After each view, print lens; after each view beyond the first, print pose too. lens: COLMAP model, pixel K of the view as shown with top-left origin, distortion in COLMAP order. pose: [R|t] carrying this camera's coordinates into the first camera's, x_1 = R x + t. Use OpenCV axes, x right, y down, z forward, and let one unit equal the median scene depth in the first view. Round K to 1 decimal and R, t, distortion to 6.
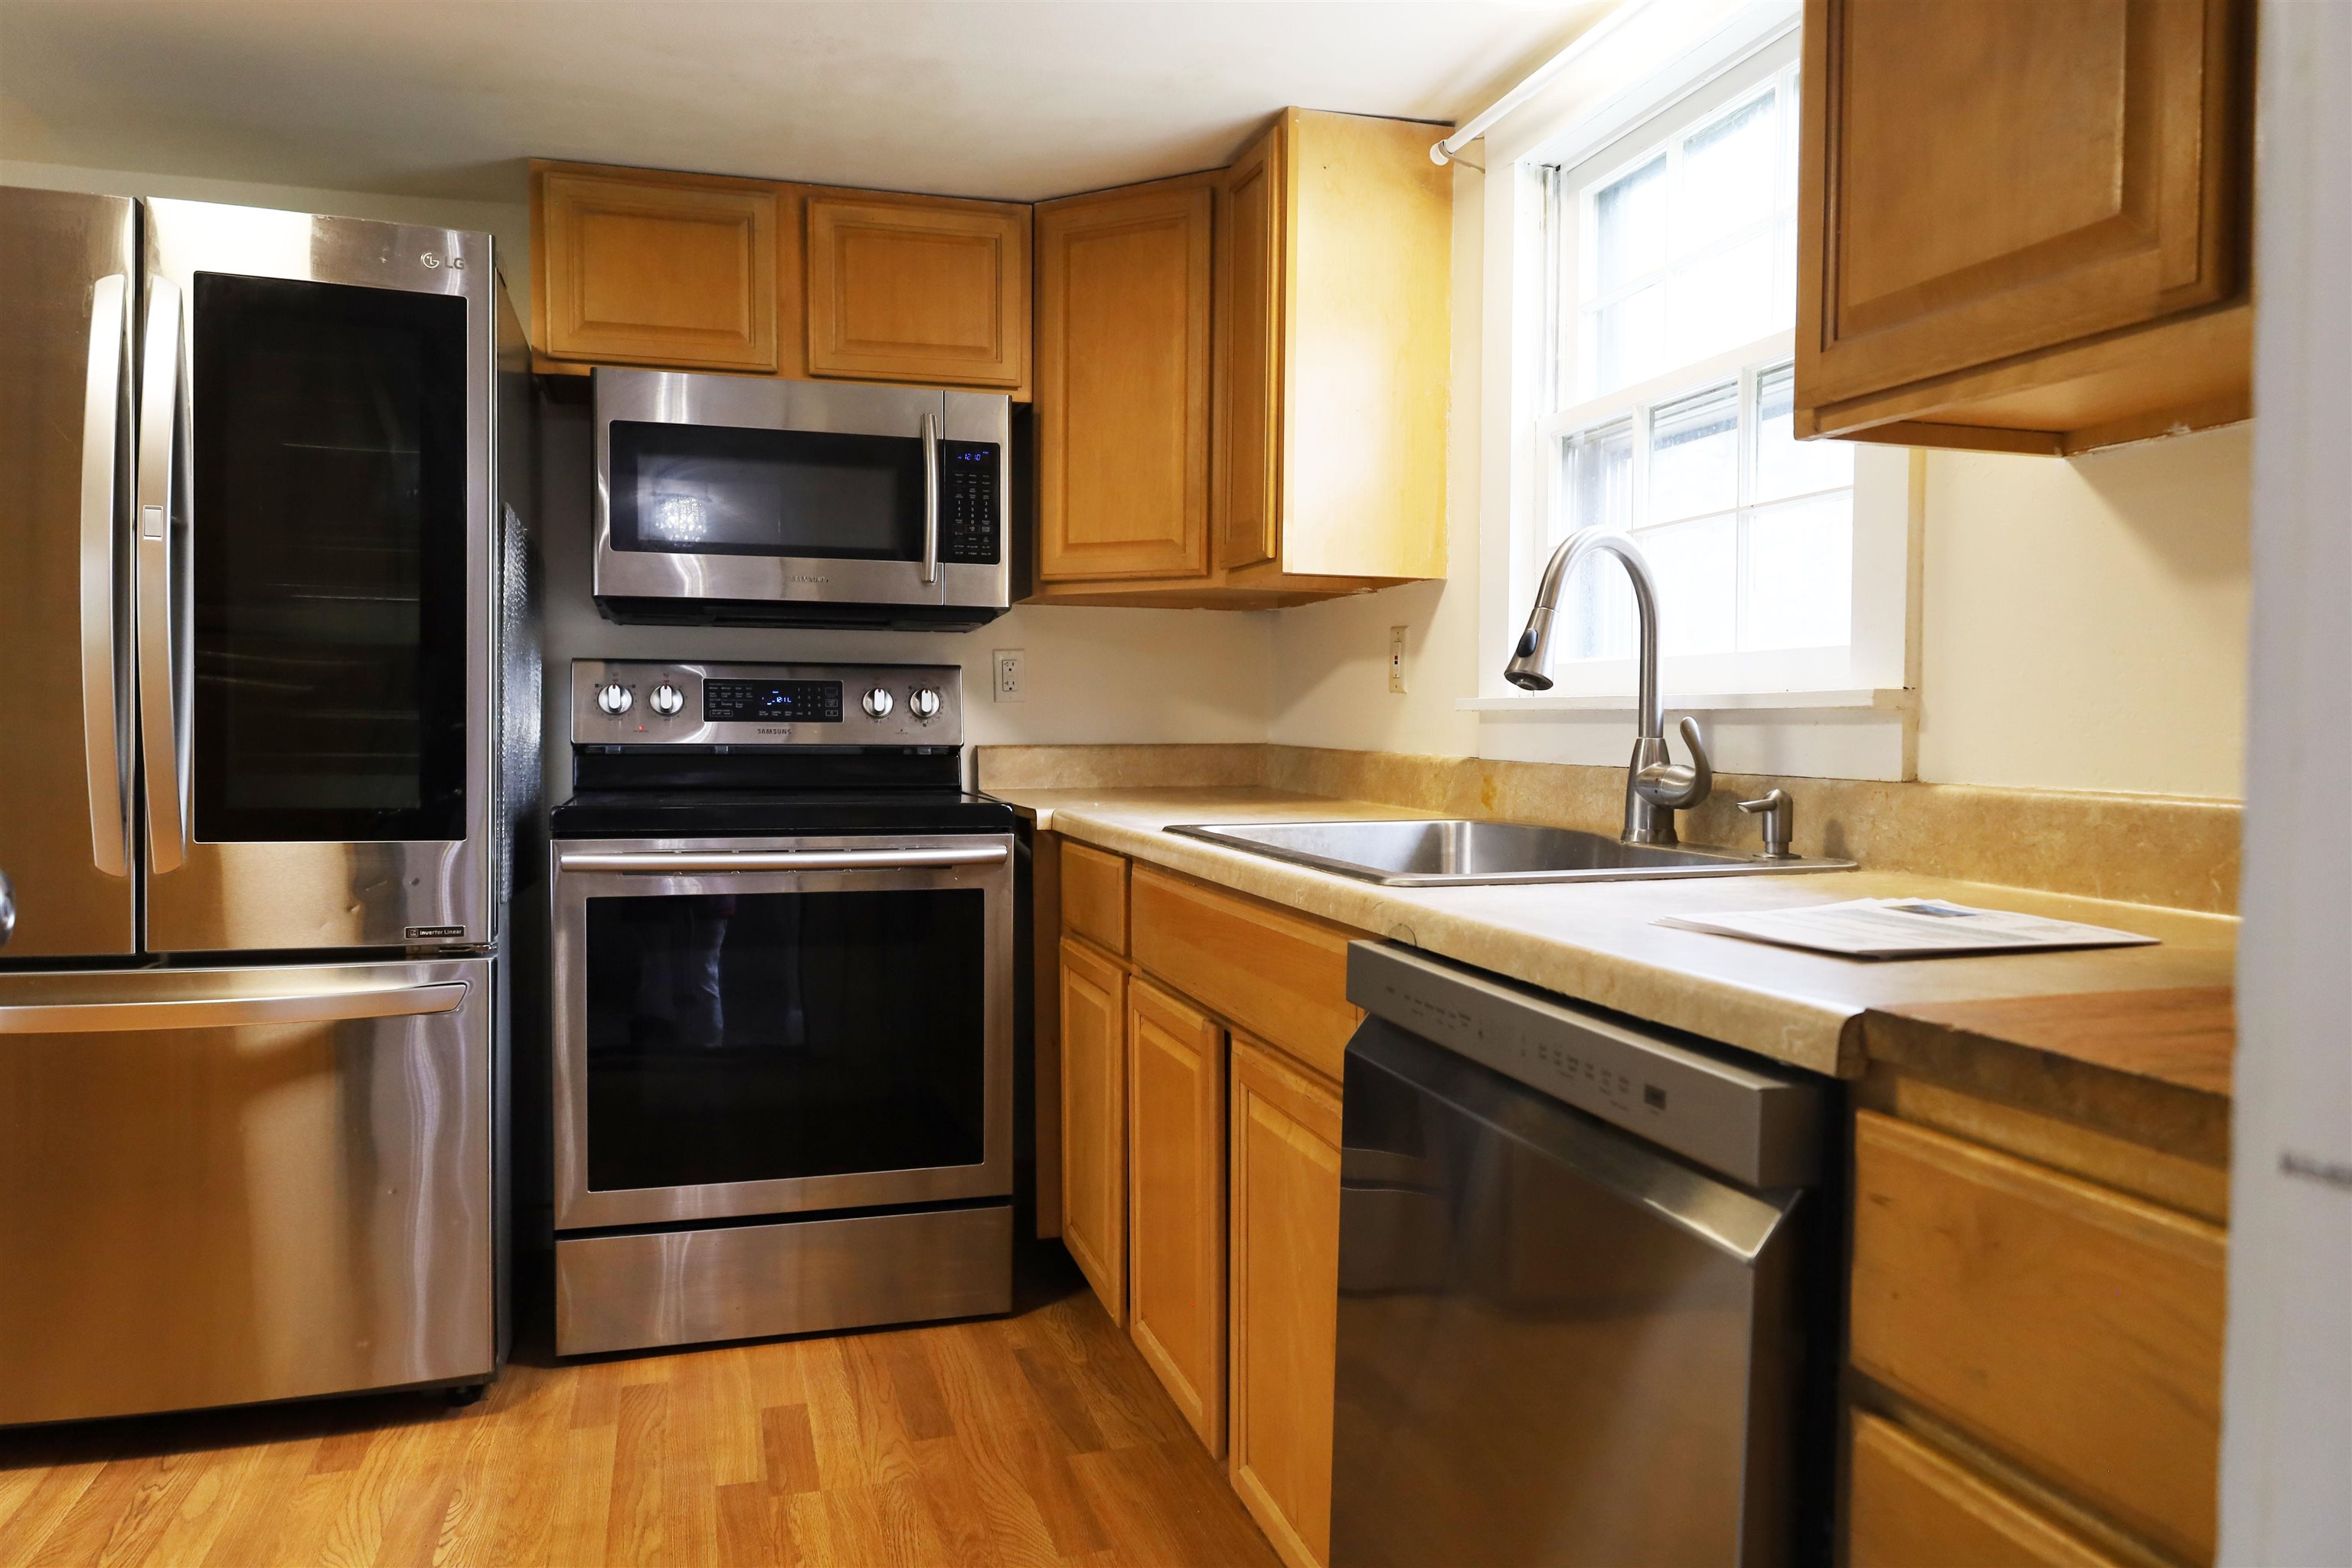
lens RADIAL K [[1602.7, 0, 1178.8], [0, 1602.7, 776.1], [0, 0, 1]] dist [-0.003563, -0.006600]
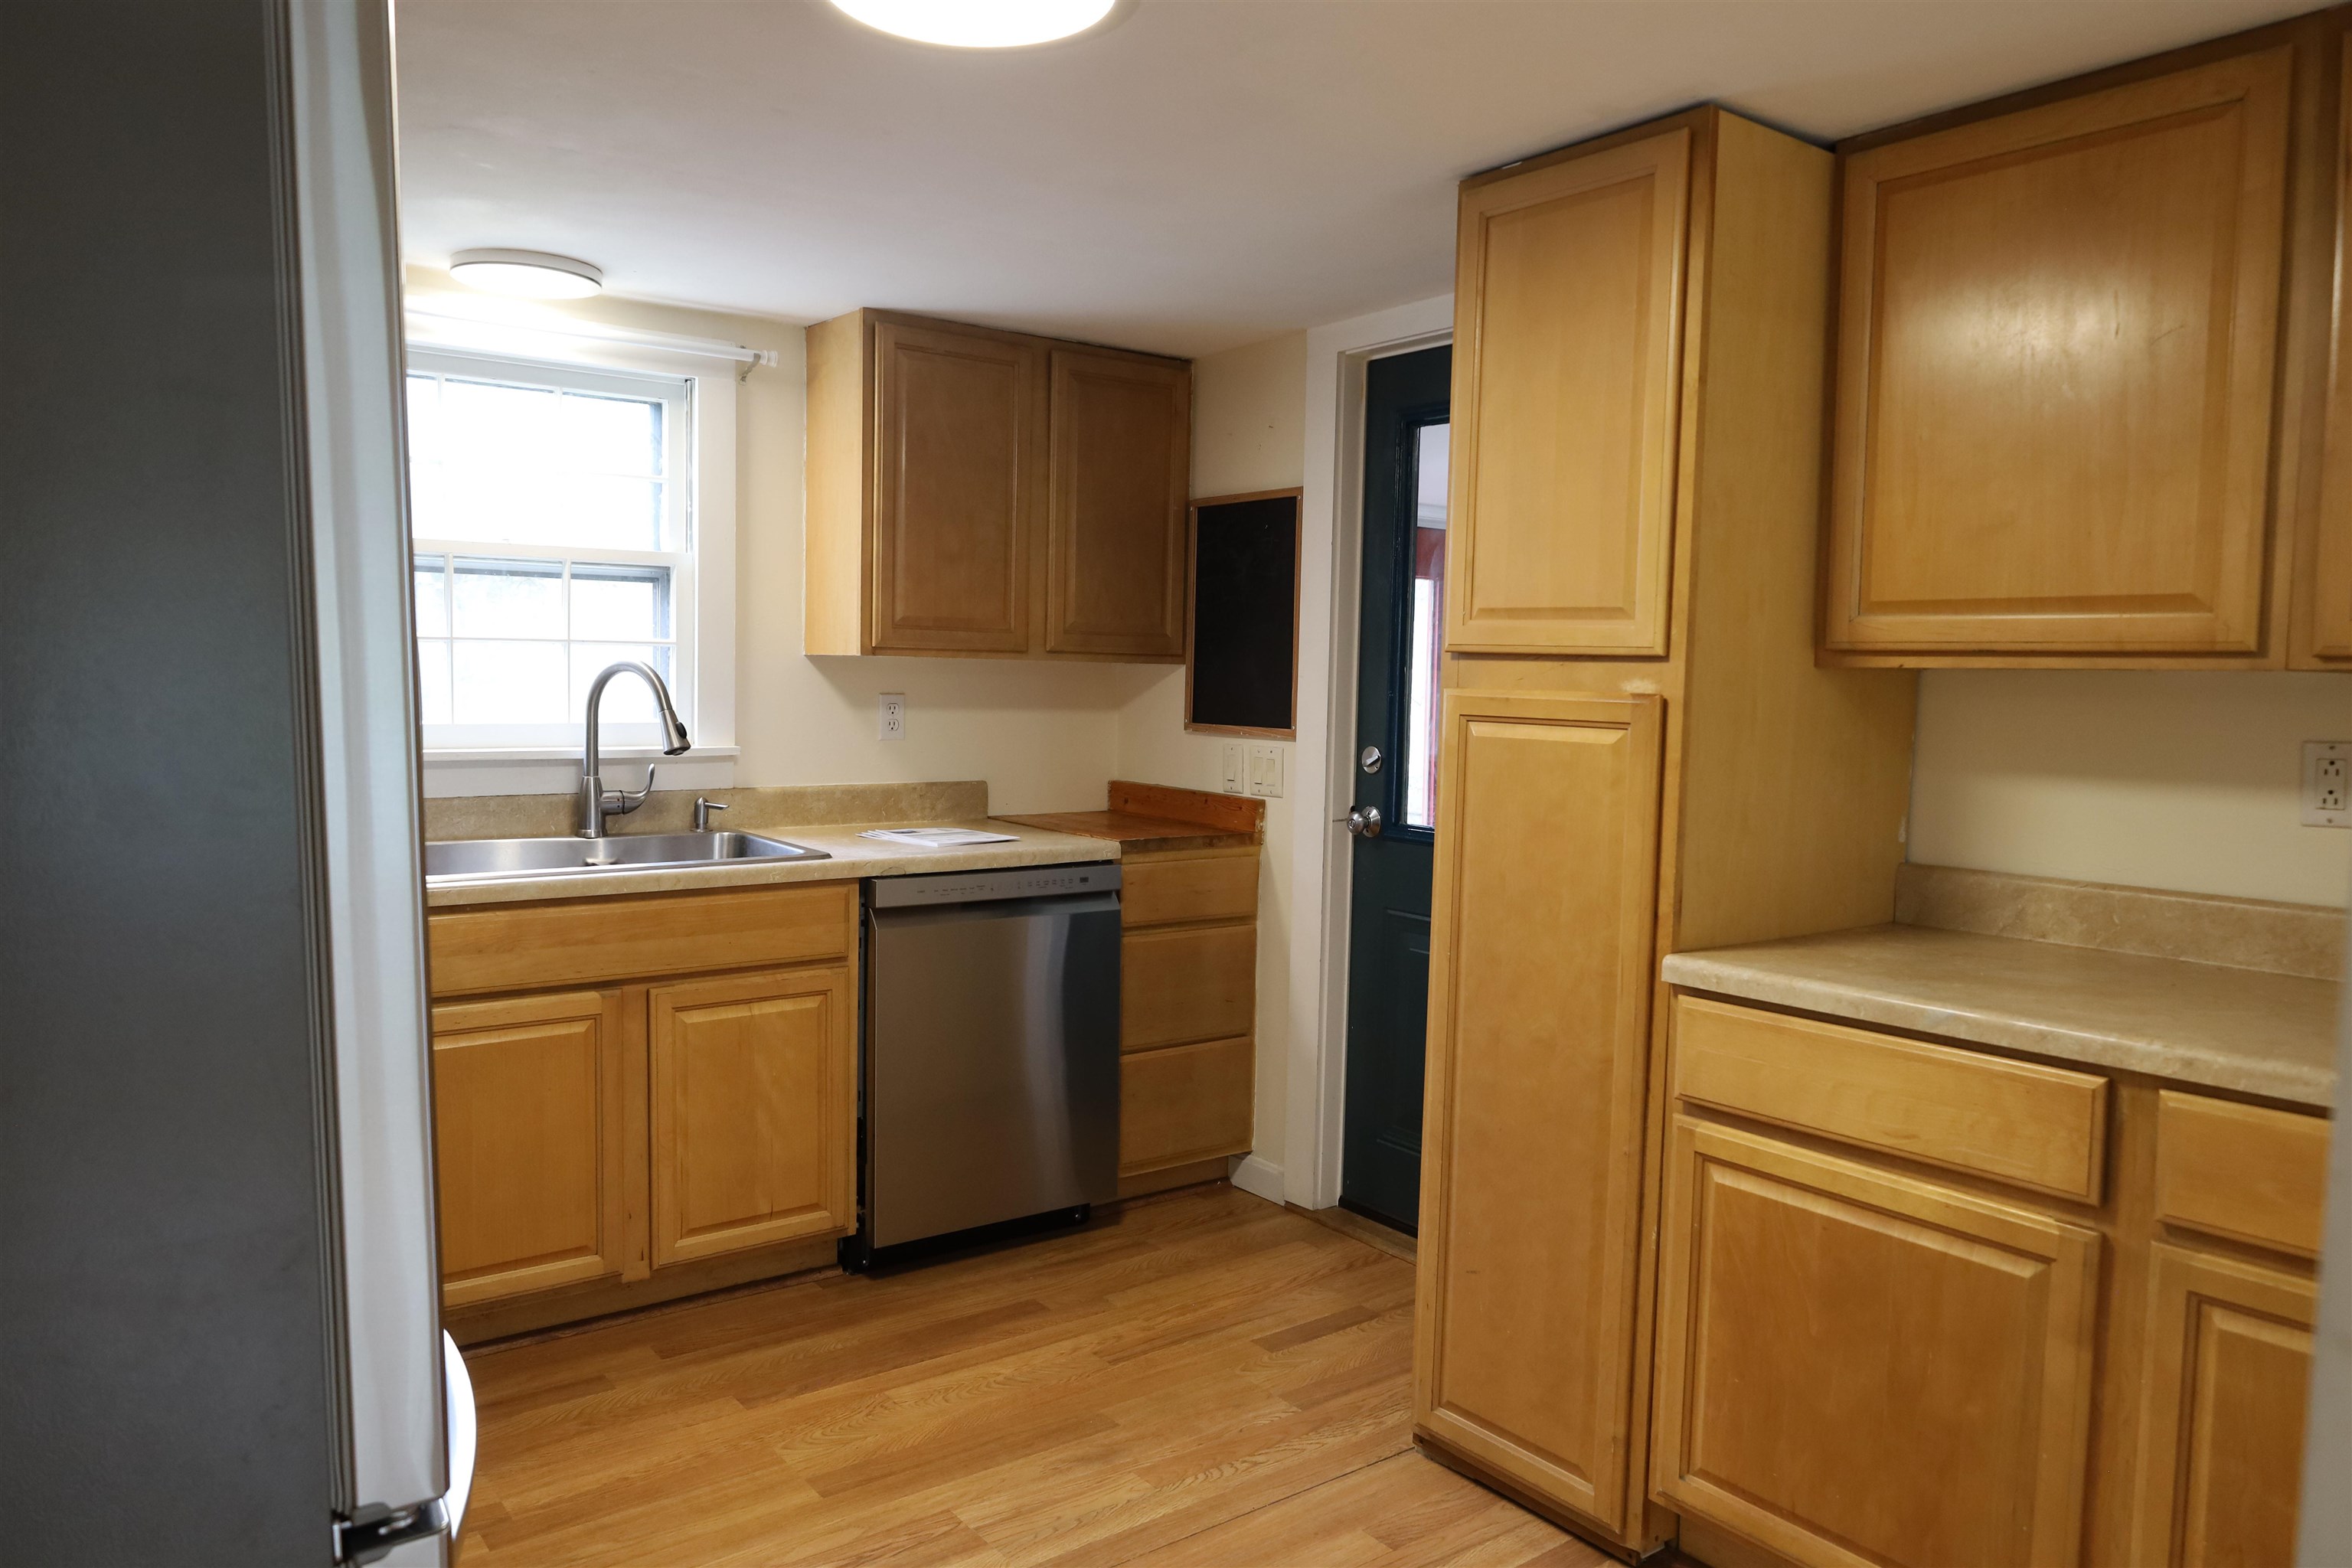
lens RADIAL K [[1602.7, 0, 1185.8], [0, 1602.7, 777.0], [0, 0, 1]] dist [-0.003563, -0.006600]
pose [[-0.355447, -0.084555, 0.930864, -1.934978], [0.011938, 0.995408, 0.094976, -0.228231], [-0.934620, 0.044871, -0.352805, 1.271986]]
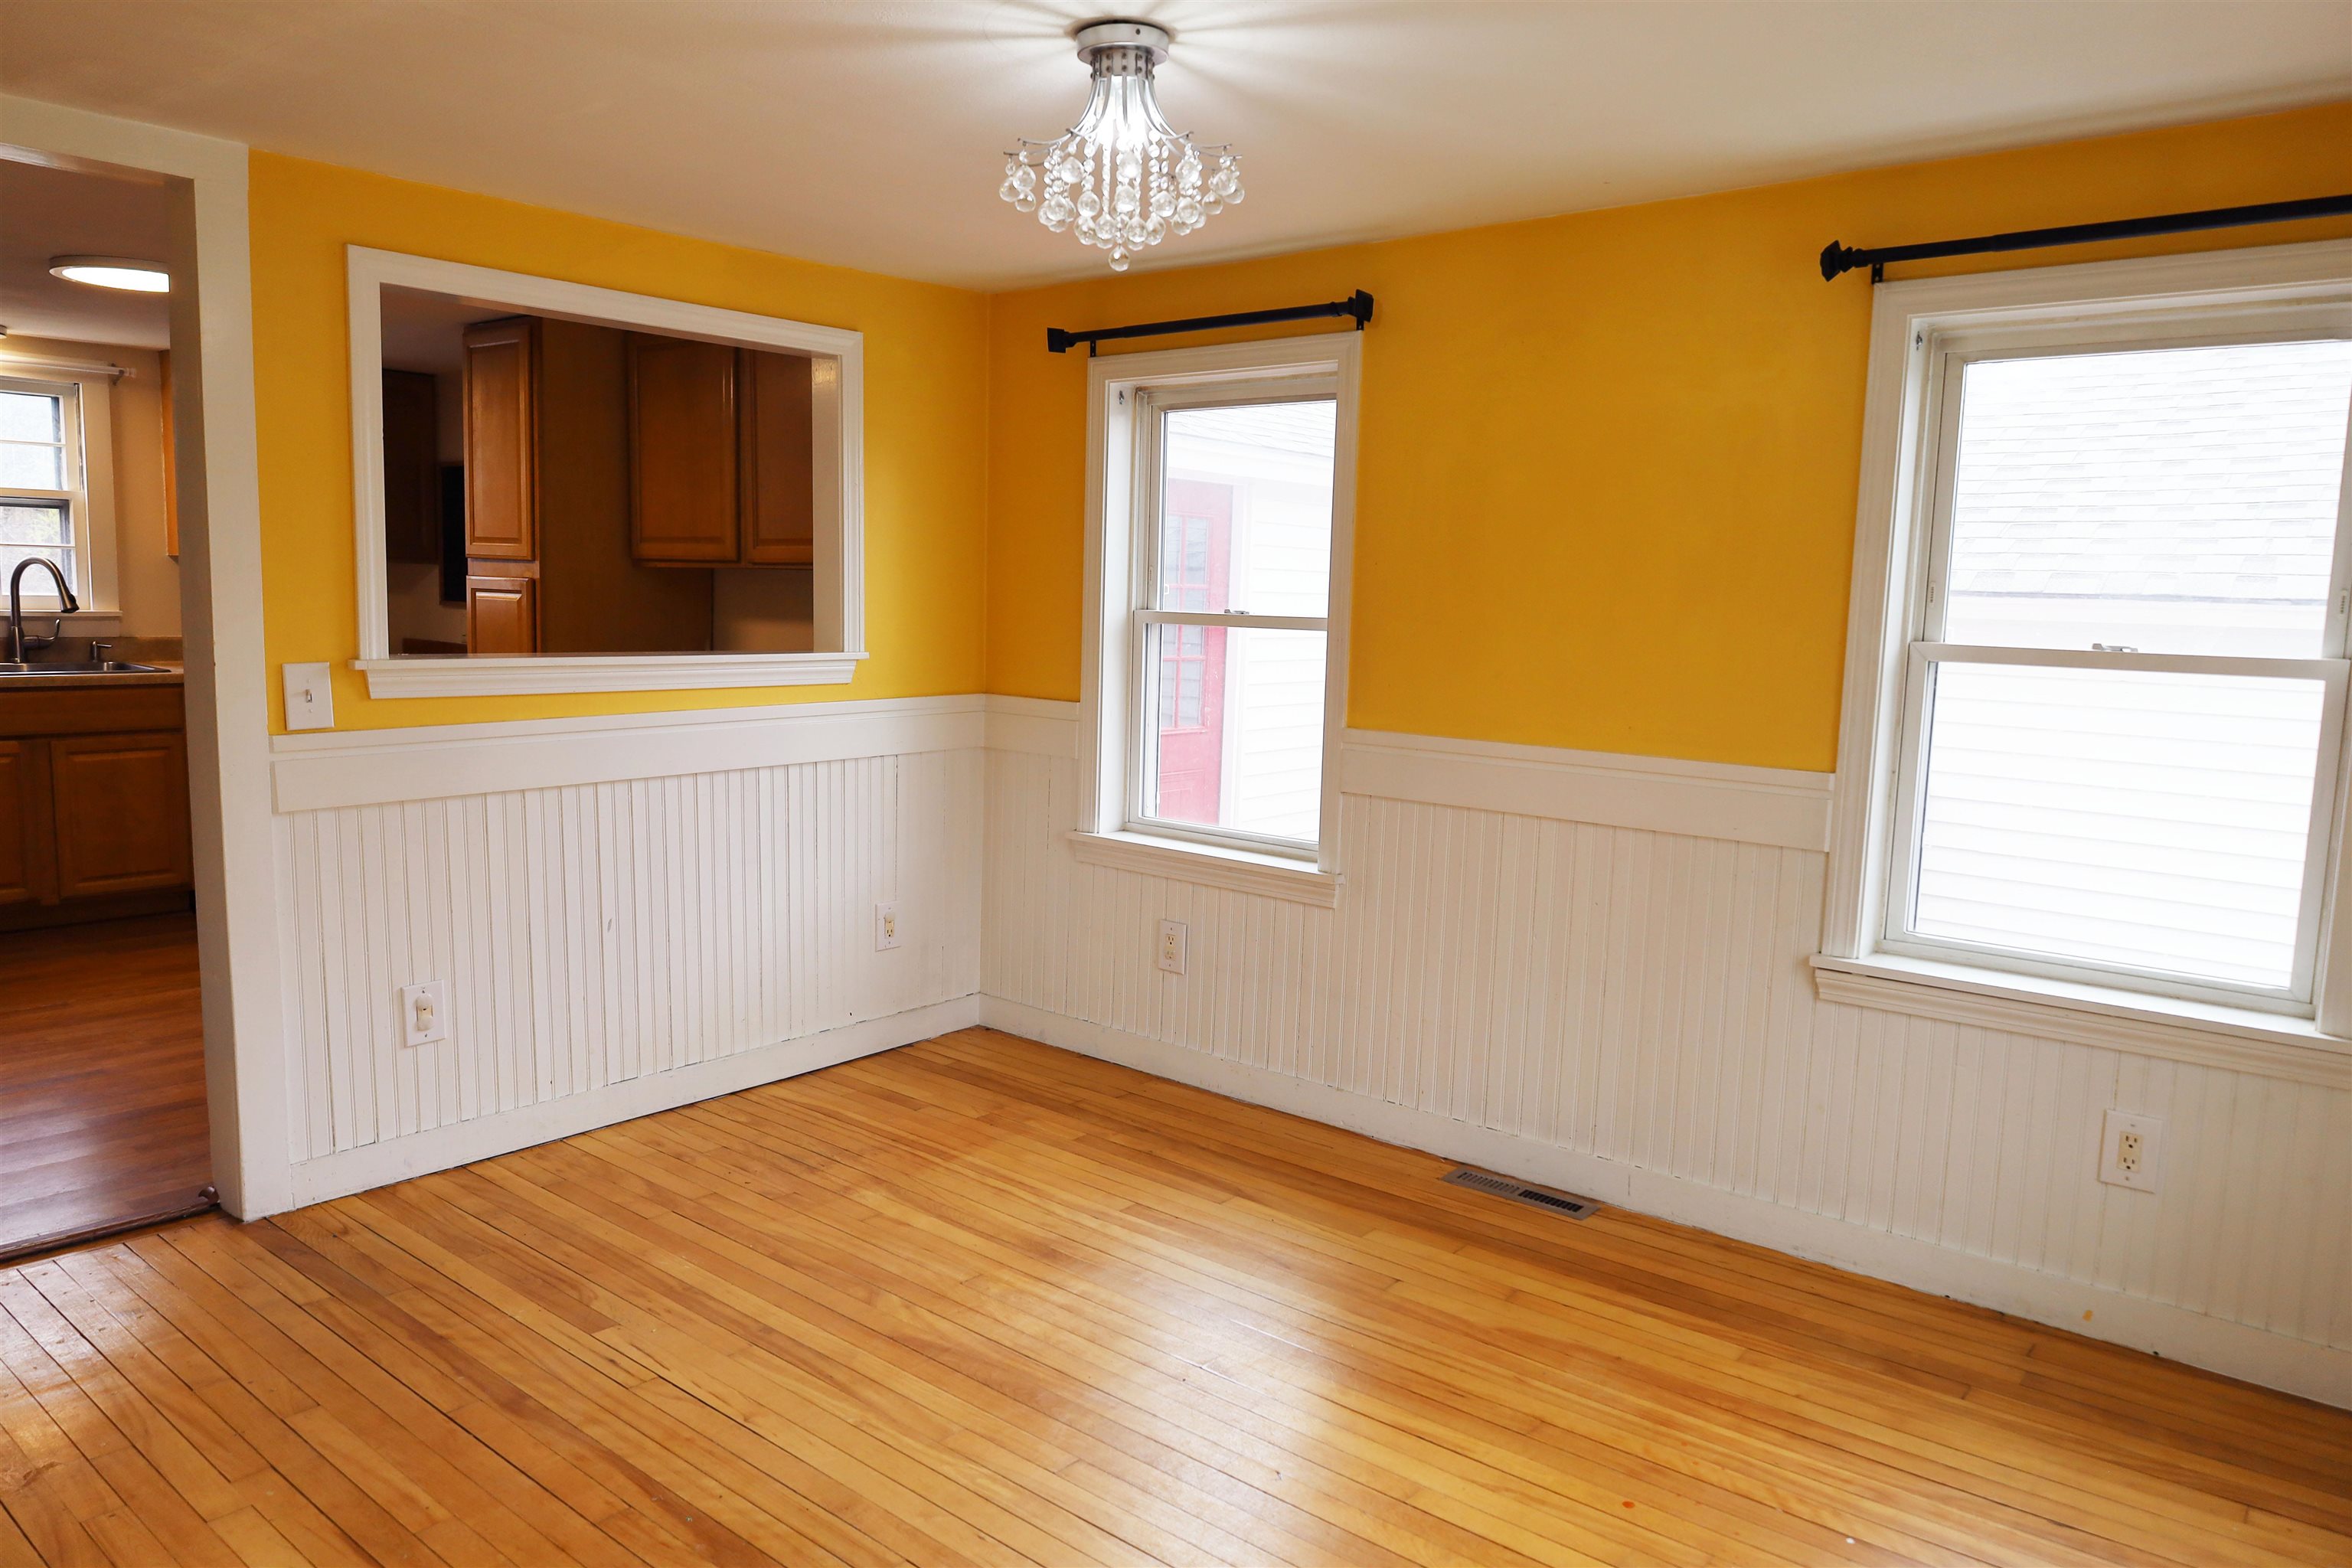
lens RADIAL K [[1602.7, 0, 1186.0], [0, 1602.7, 777.6], [0, 0, 1]] dist [-0.003563, -0.006600]
pose [[-0.559641, -0.128151, 0.818767, -4.098390], [-0.005127, 0.988488, 0.151210, -0.254635], [-0.828720, 0.080425, -0.553855, 1.094156]]
